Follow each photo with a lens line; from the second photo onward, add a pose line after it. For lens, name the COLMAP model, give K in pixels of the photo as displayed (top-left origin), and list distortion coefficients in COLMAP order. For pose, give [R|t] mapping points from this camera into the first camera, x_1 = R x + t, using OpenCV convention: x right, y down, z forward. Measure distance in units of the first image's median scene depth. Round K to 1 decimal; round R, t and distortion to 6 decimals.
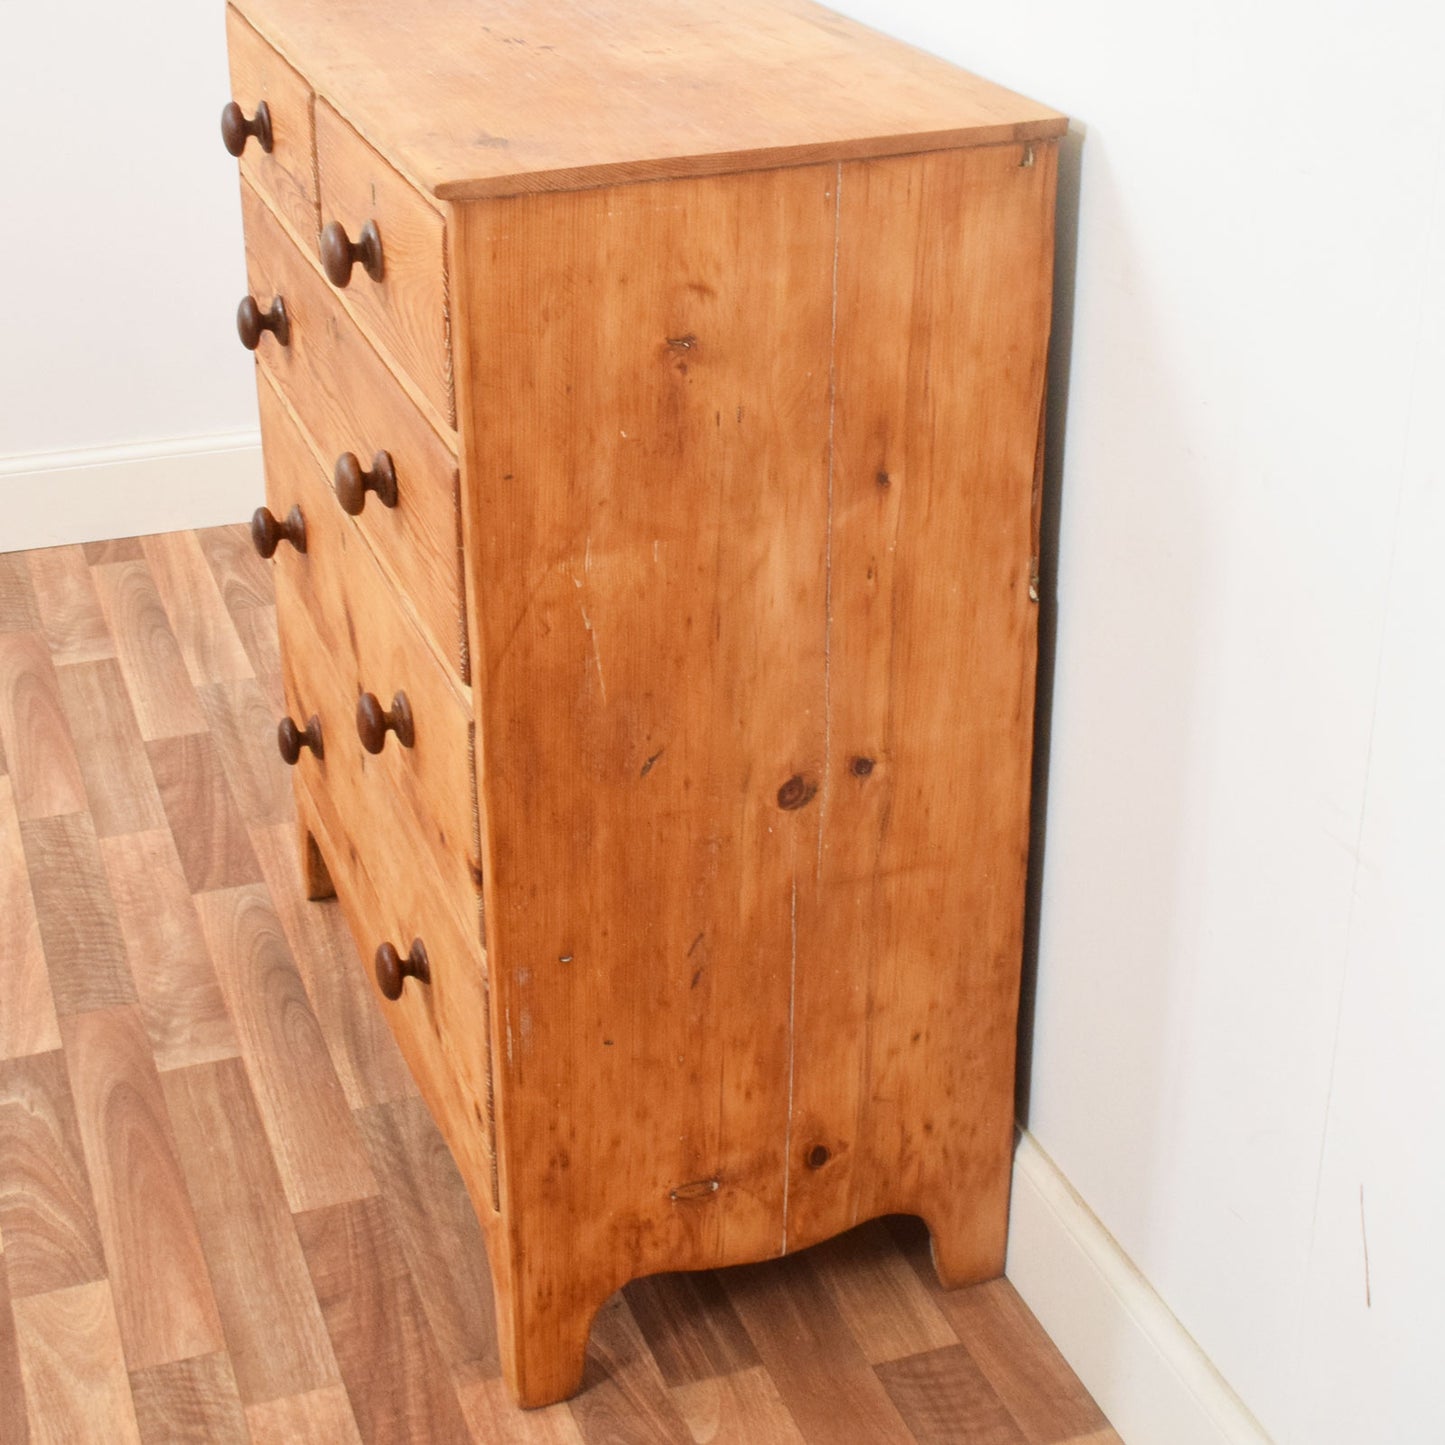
lens RADIAL K [[2447.6, 0, 748.5], [0, 2447.6, 574.2], [0, 0, 1]] dist [-0.028134, 0.031996]
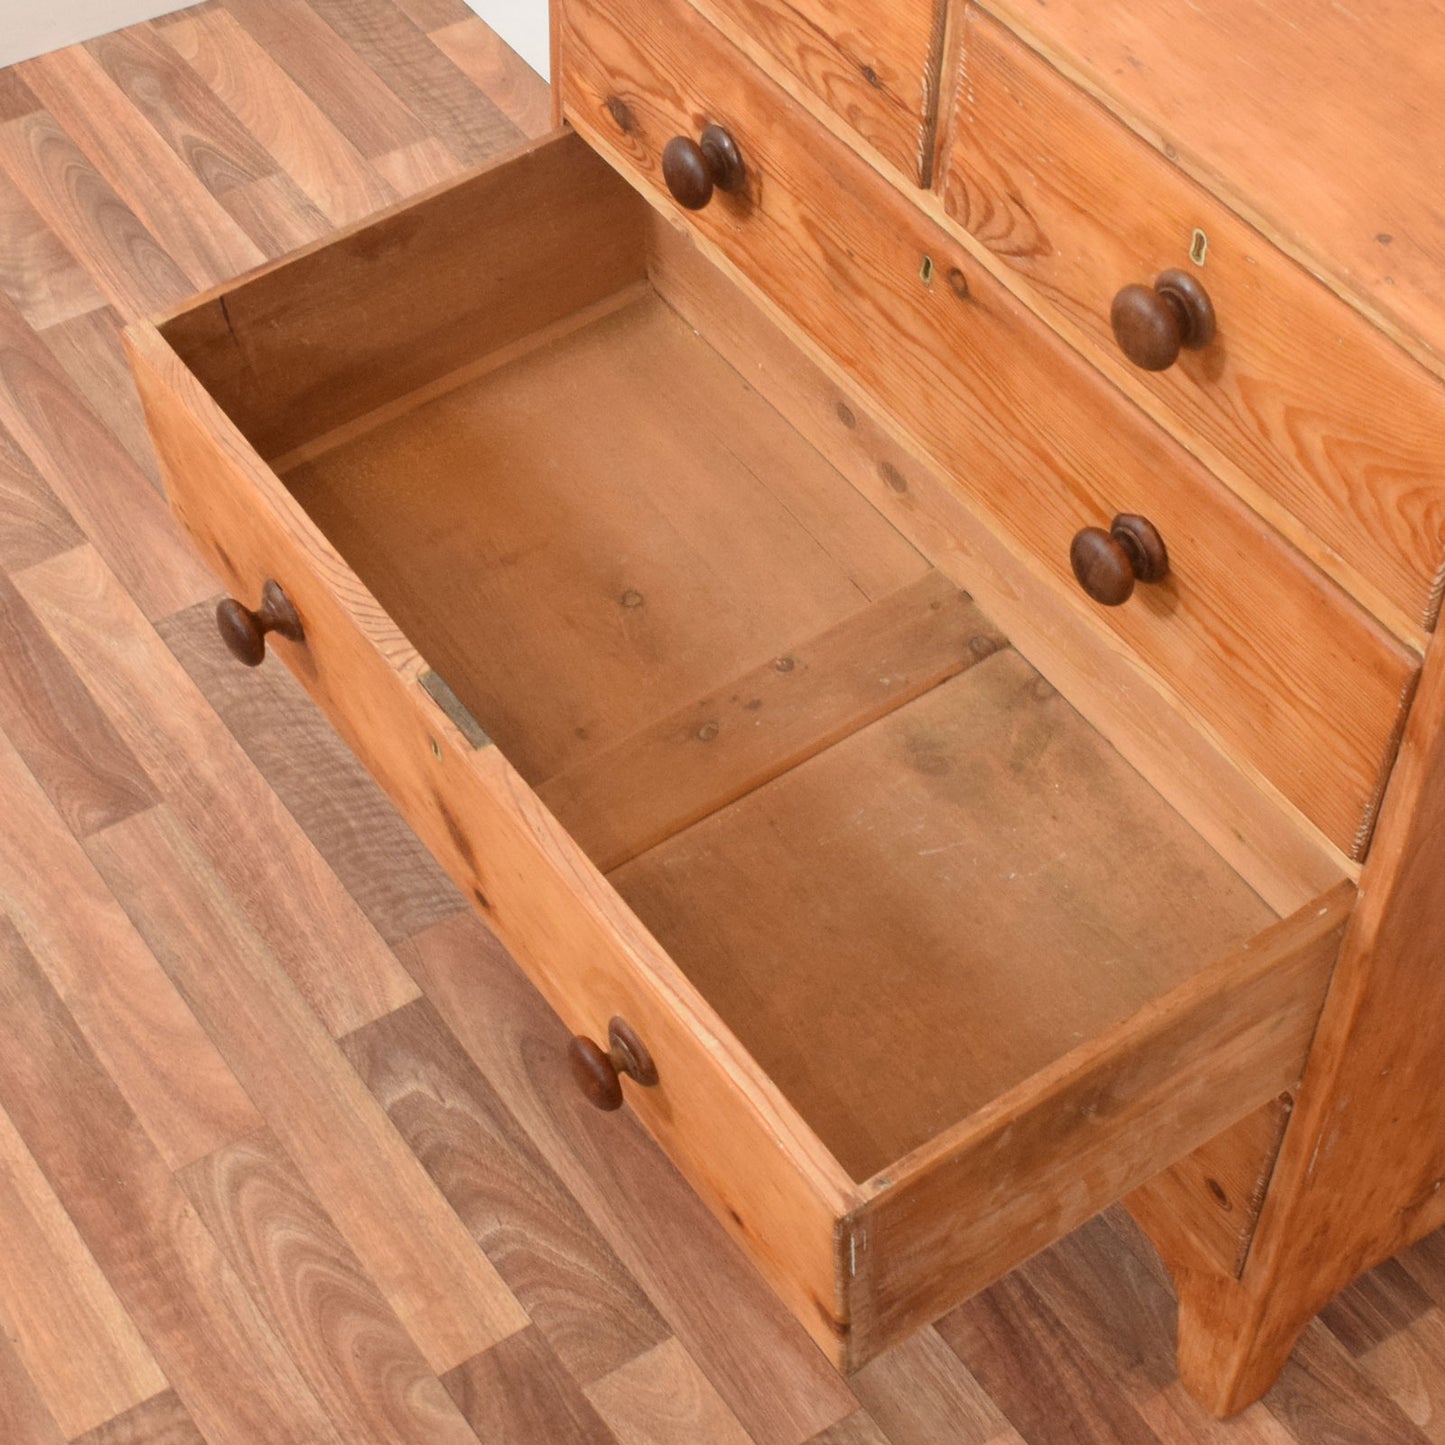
lens RADIAL K [[2868.2, 0, 769.2], [0, 2868.2, 724.9], [0, 0, 1]] dist [-0.013798, -0.042895]
pose [[0.968977, -0.161758, 0.186862, -0.421548], [0.065655, 0.897373, 0.436362, -0.374645], [-0.238270, -0.410557, 0.880154, 0.212106]]
